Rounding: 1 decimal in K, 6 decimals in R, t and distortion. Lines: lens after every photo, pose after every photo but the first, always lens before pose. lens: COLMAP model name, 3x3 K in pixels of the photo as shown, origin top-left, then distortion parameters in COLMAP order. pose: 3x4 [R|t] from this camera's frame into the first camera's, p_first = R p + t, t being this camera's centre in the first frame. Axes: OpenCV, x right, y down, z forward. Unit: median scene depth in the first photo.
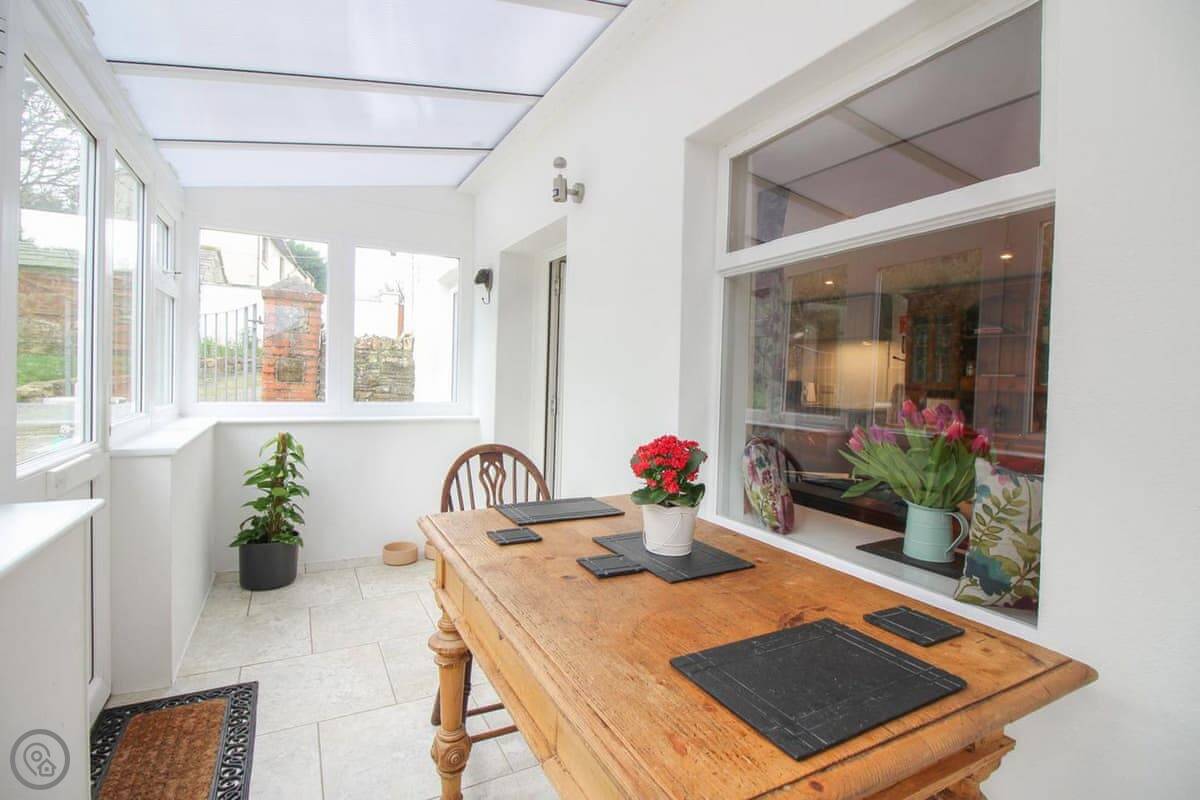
lens RADIAL K [[571.2, 0, 593.1], [0, 571.2, 389.8], [0, 0, 1]] dist [-0.002372, -0.009579]
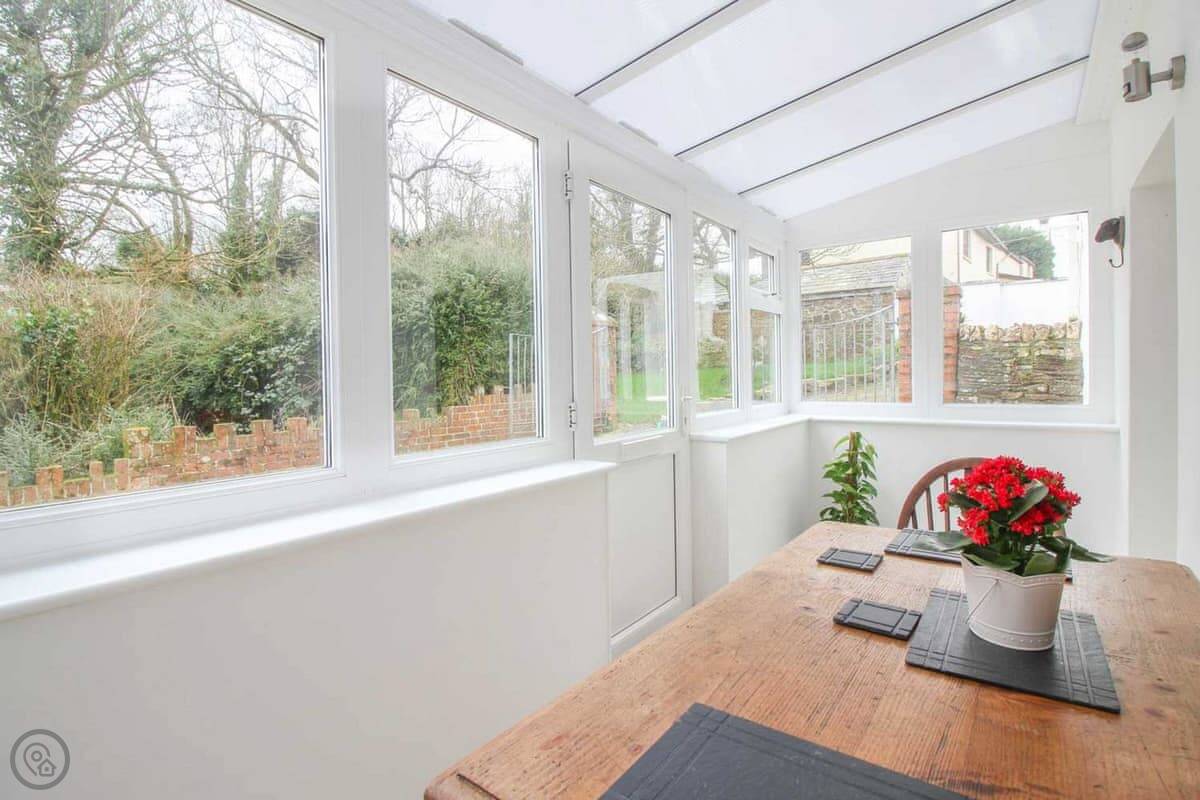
lens RADIAL K [[571.2, 0, 573.8], [0, 571.2, 389.9], [0, 0, 1]] dist [-0.002372, -0.009579]
pose [[0.419626, -0.006888, -0.907671, 0.248623], [0.005973, 0.999971, -0.004828, 0.002277], [0.907677, -0.003395, 0.419655, 0.141805]]
